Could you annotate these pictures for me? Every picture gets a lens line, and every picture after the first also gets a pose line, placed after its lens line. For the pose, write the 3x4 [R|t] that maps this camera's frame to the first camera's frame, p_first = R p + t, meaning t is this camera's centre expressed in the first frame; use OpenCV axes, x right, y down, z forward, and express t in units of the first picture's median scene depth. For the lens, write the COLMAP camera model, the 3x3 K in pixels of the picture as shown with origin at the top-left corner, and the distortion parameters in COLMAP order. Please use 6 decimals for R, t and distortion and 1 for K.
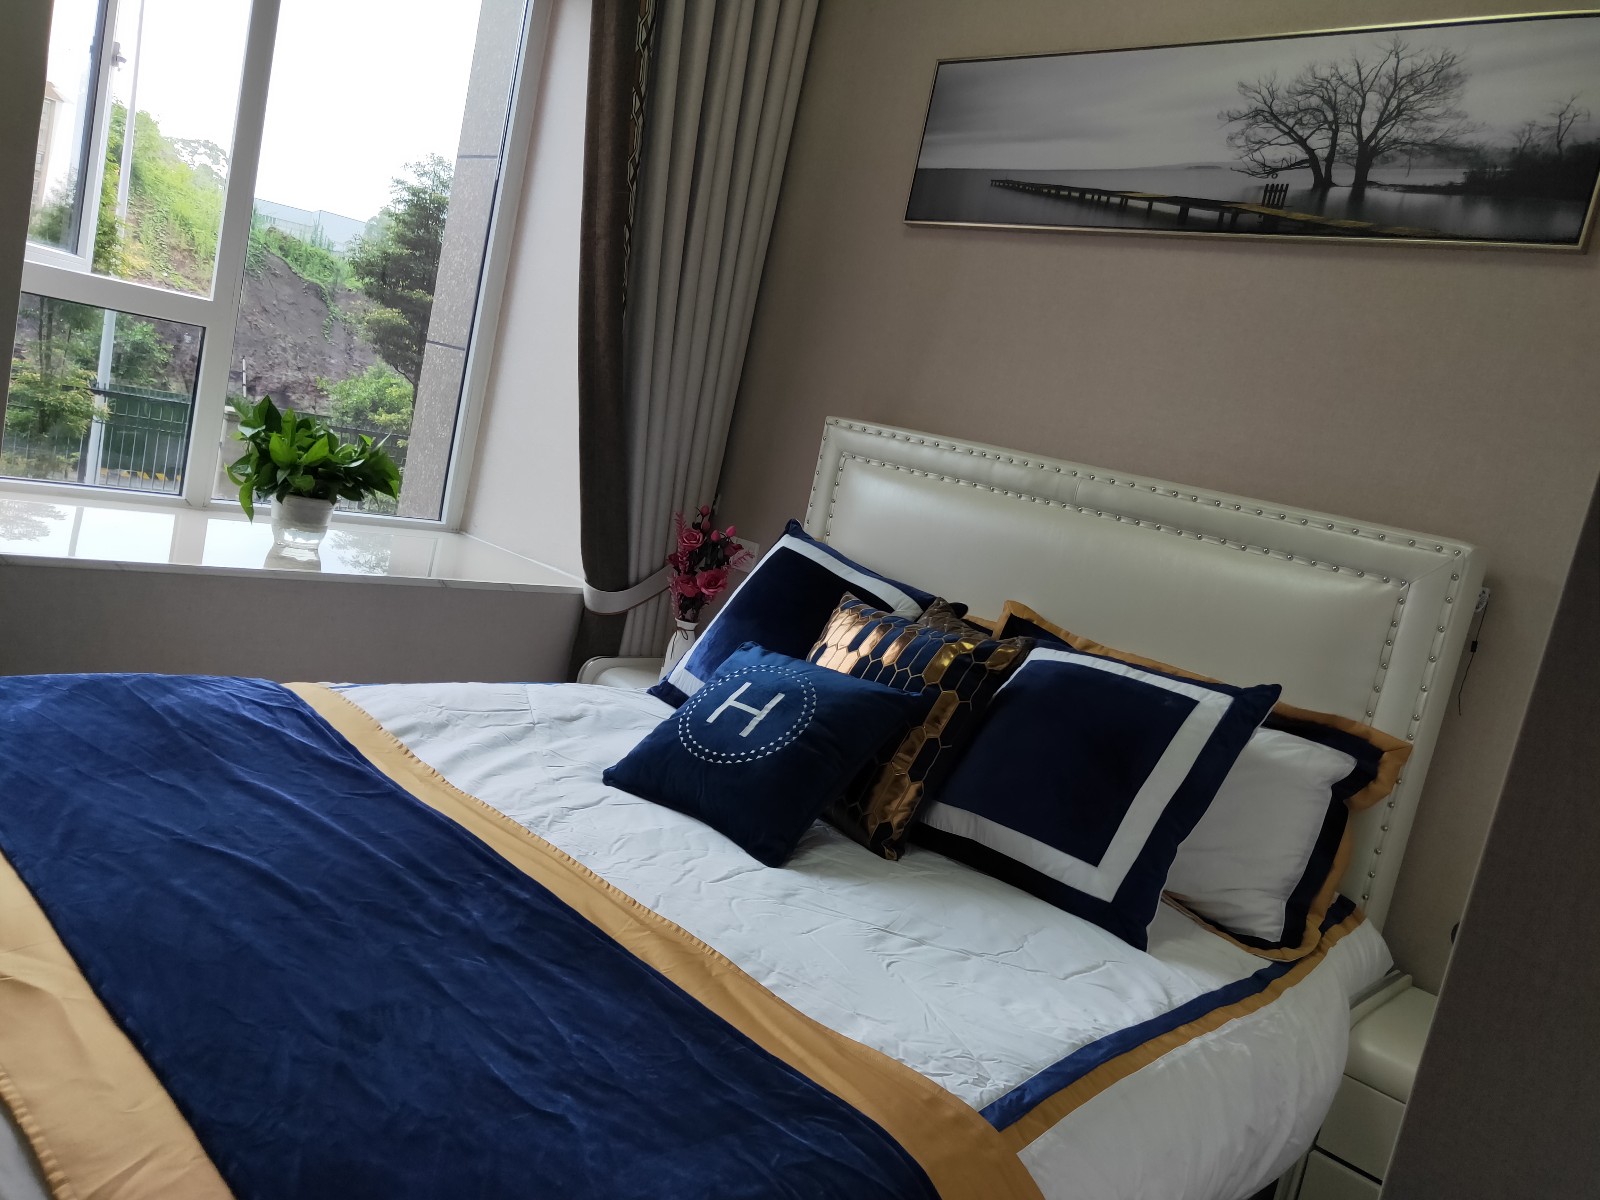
lens RADIAL K [[1224.0, 0, 800.6], [0, 1224.0, 603.7], [0, 0, 1]] dist [0.040194, -0.018900]
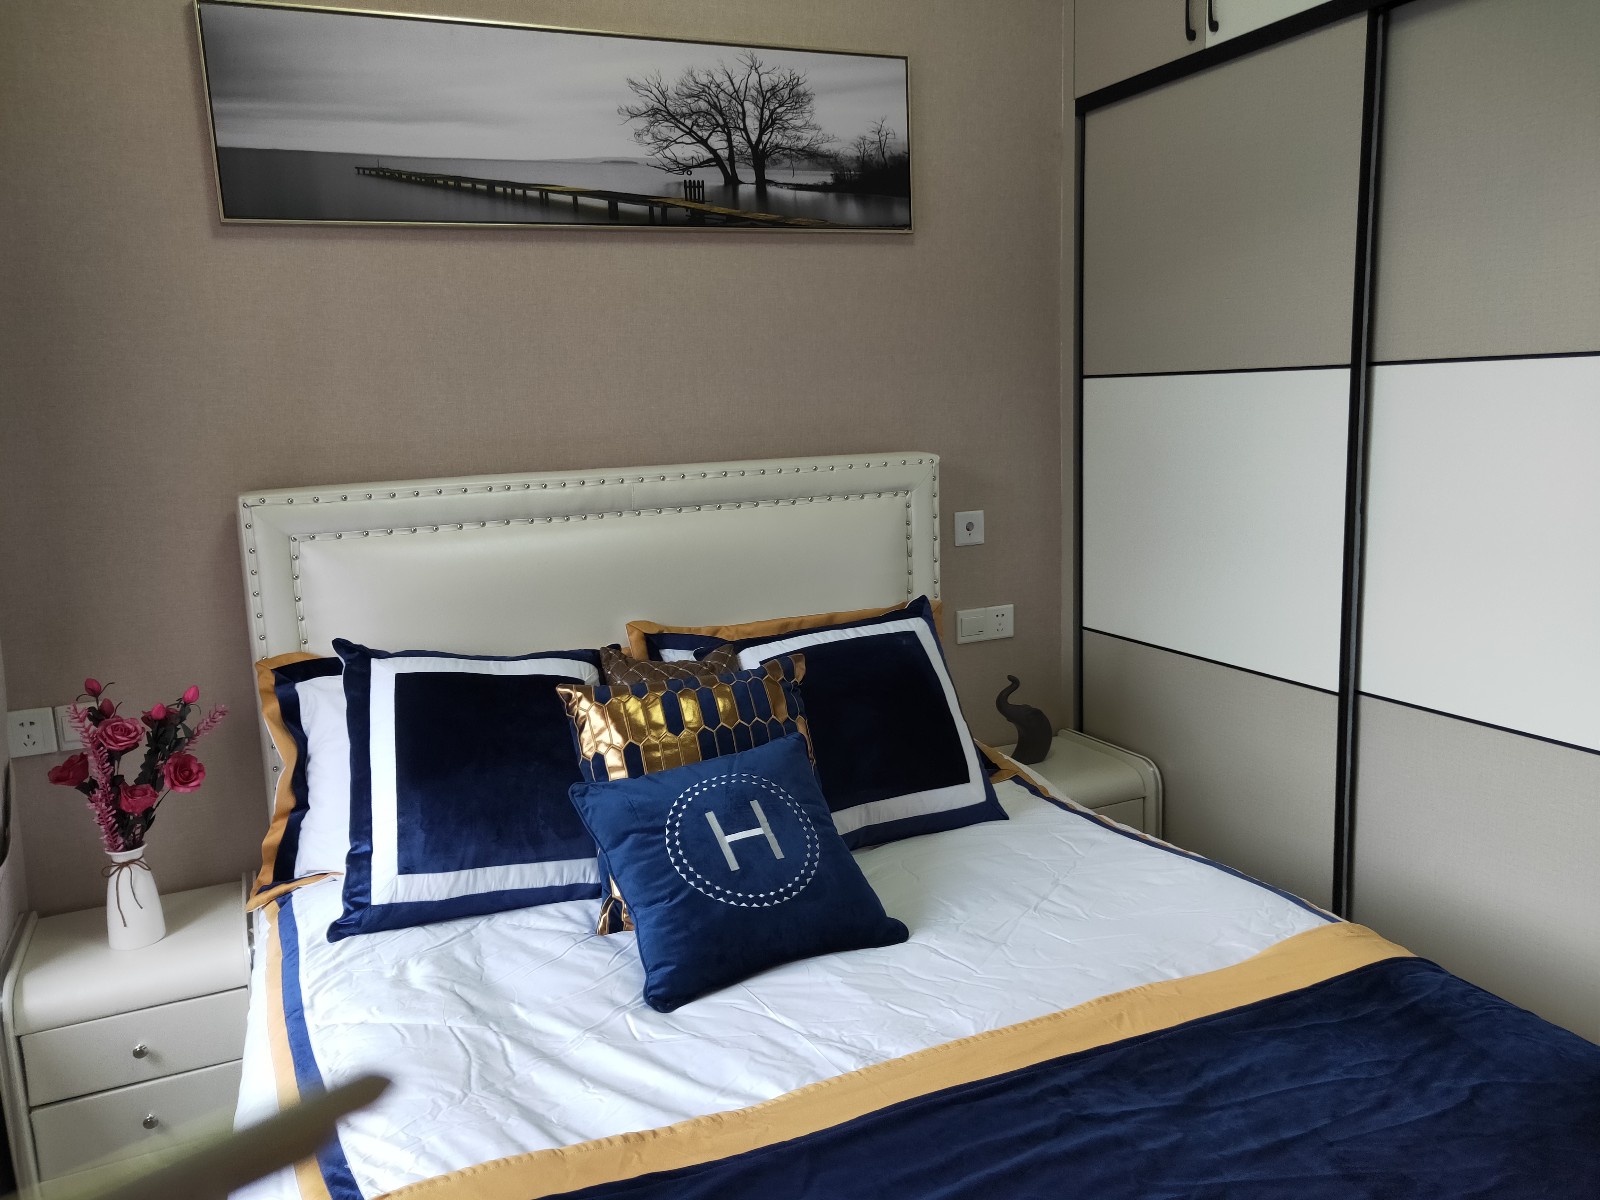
lens RADIAL K [[1224.0, 0, 799.7], [0, 1224.0, 592.6], [0, 0, 1]] dist [0.040194, -0.018900]
pose [[0.354834, -0.359667, 0.862979, -0.676614], [0.246605, 0.926359, 0.284685, -0.295921], [-0.901820, 0.111799, 0.417399, 0.511763]]
